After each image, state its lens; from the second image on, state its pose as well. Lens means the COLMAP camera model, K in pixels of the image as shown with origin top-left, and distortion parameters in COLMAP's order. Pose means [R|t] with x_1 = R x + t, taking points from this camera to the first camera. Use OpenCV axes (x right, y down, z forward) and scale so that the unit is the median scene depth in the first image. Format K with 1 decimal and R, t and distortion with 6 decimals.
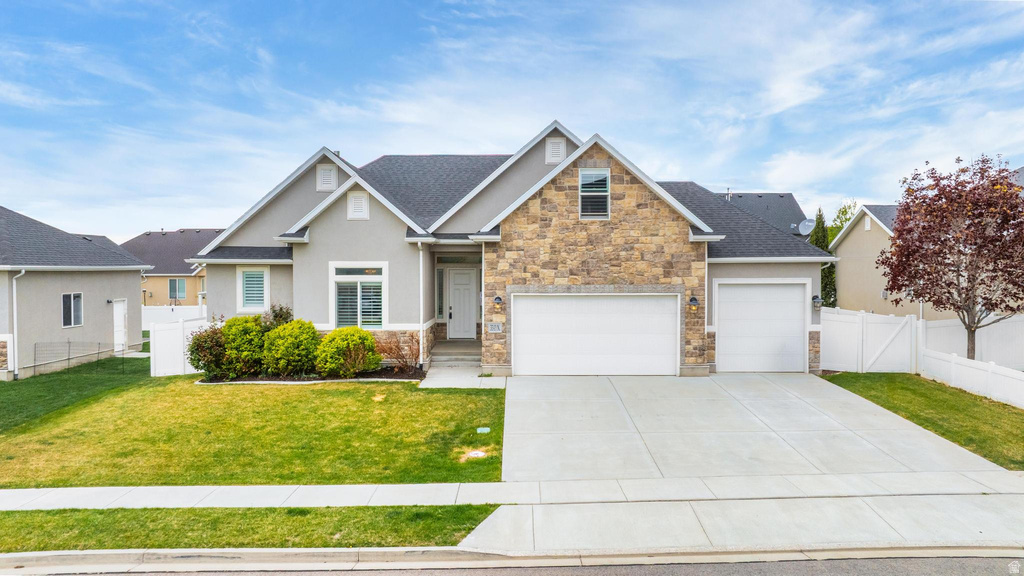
lens RADIAL K [[737.5, 0, 517.4], [0, 737.5, 265.4], [0, 0, 1]] dist [-0.049901, 0.074678]
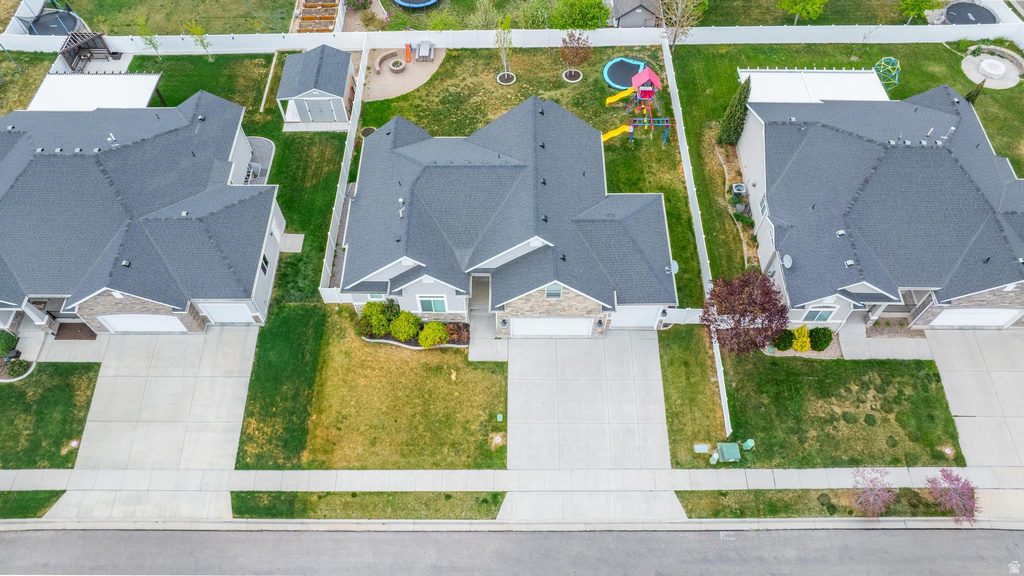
lens RADIAL K [[737.5, 0, 517.4], [0, 737.5, 265.4], [0, 0, 1]] dist [-0.049901, 0.074678]
pose [[0.999984, 0.005460, -0.001752, 0.014530], [-0.001459, 0.537783, 0.843082, -1.821085], [0.005545, -0.843066, 0.537782, 0.035542]]
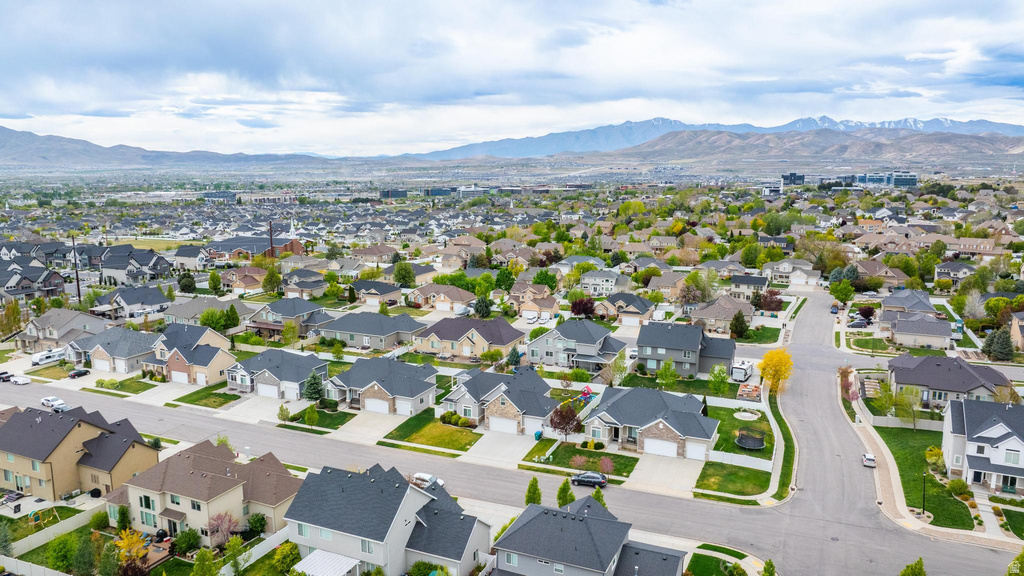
lens RADIAL K [[772.3, 0, 512.0], [0, 772.3, 288.0], [0, 0, 1]] dist [-0.063760, 0.088043]
pose [[0.902268, 0.073216, -0.424914, 2.676051], [0.005899, 0.983289, 0.181954, -2.075068], [0.431135, -0.166677, 0.886759, -4.136048]]
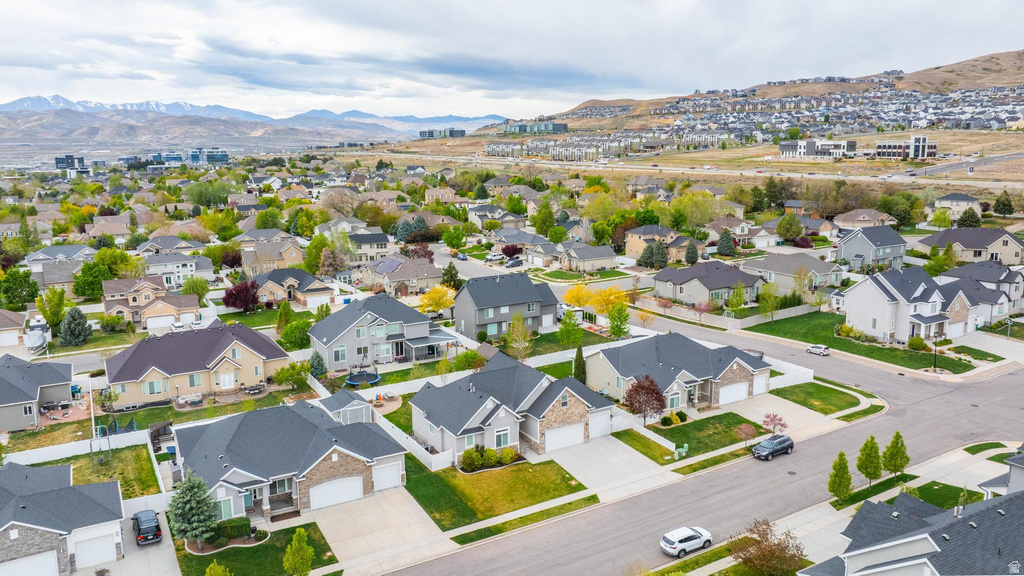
lens RADIAL K [[772.3, 0, 512.0], [0, 772.3, 288.0], [0, 0, 1]] dist [-0.063760, 0.088043]
pose [[0.864539, -0.096336, 0.493246, -2.030506], [-0.001731, 0.980879, 0.194611, -1.447153], [-0.502563, -0.169103, 0.847841, -2.091017]]
